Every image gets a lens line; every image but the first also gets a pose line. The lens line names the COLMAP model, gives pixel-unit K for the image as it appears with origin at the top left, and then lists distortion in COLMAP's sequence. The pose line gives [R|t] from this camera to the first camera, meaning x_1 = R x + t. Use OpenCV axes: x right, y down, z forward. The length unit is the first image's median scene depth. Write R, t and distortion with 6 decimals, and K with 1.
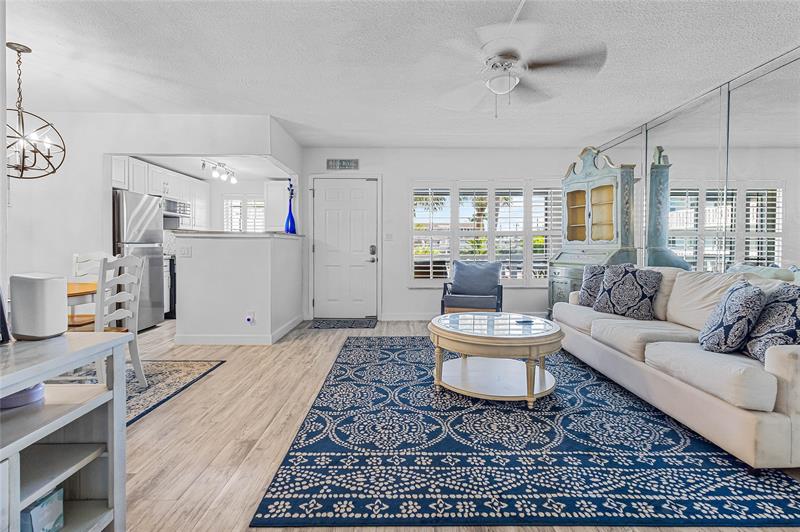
lens RADIAL K [[379.8, 0, 397.8], [0, 379.8, 250.7], [0, 0, 1]] dist [-0.000403, 0.001474]
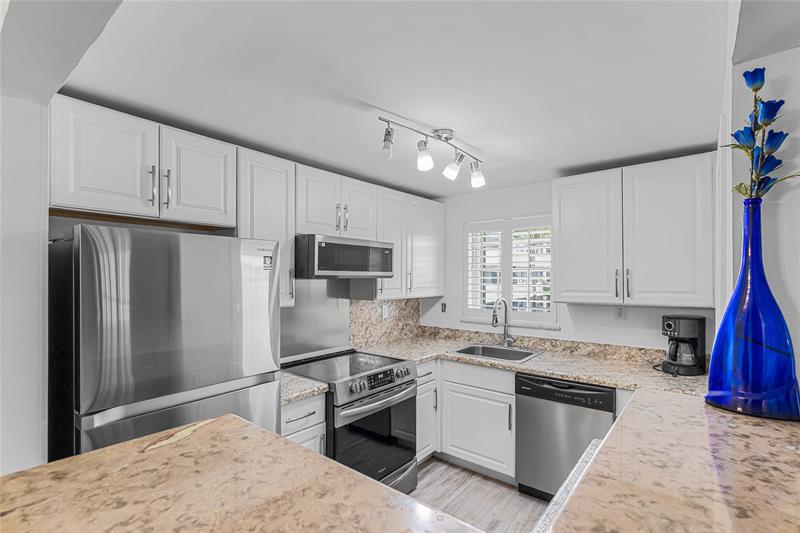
lens RADIAL K [[379.8, 0, 401.5], [0, 379.8, 279.5], [0, 0, 1]] dist [-0.000403, 0.001474]
pose [[0.787935, -0.004082, -0.615745, -0.636906], [0.001072, 0.999986, -0.005257, -0.204792], [0.615758, 0.003482, 0.787928, 1.613658]]
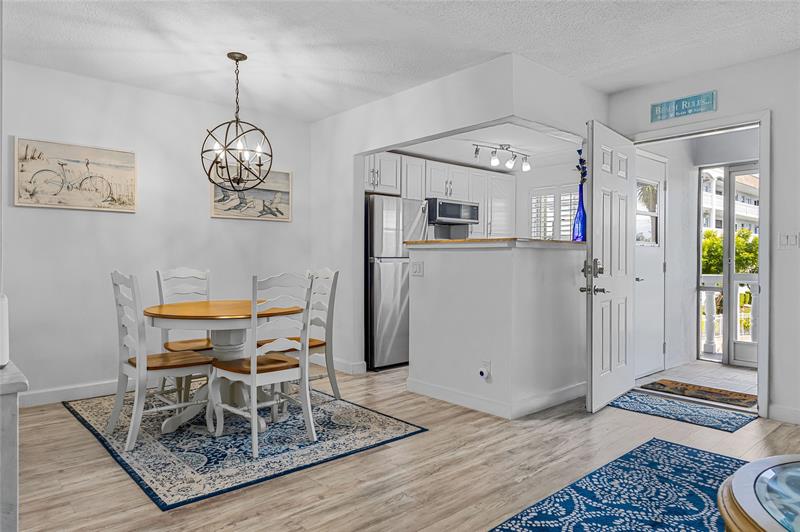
lens RADIAL K [[512.1, 0, 396.6], [0, 512.1, 265.3], [0, 0, 1]] dist [0.008999, 0.002043]
pose [[0.665375, 0.006488, -0.746481, 0.281656], [-0.007042, 0.999972, 0.002414, -0.011368], [0.746476, 0.003651, 0.665402, 0.487058]]
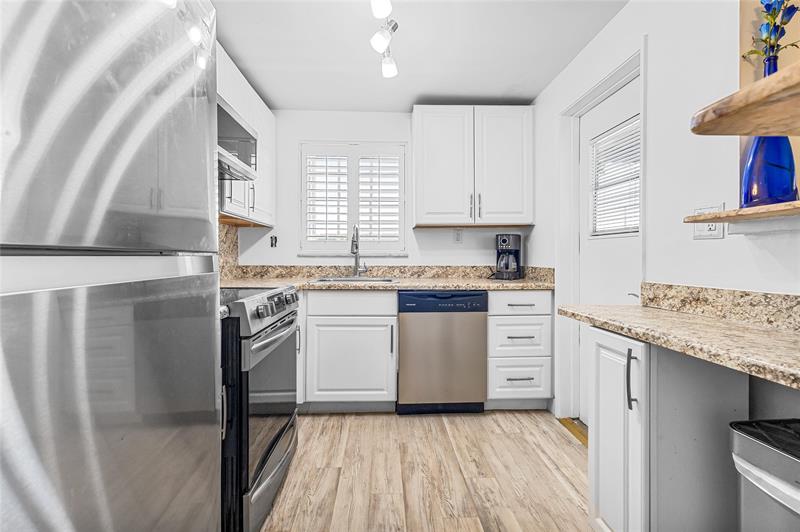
lens RADIAL K [[379.8, 0, 402.9], [0, 379.8, 265.3], [0, 0, 1]] dist [-0.000403, 0.001474]
pose [[0.998129, -0.011485, 0.060047, -1.081660], [0.010791, 0.999871, 0.011856, -0.033602], [-0.060175, -0.011186, 0.998125, 1.629877]]
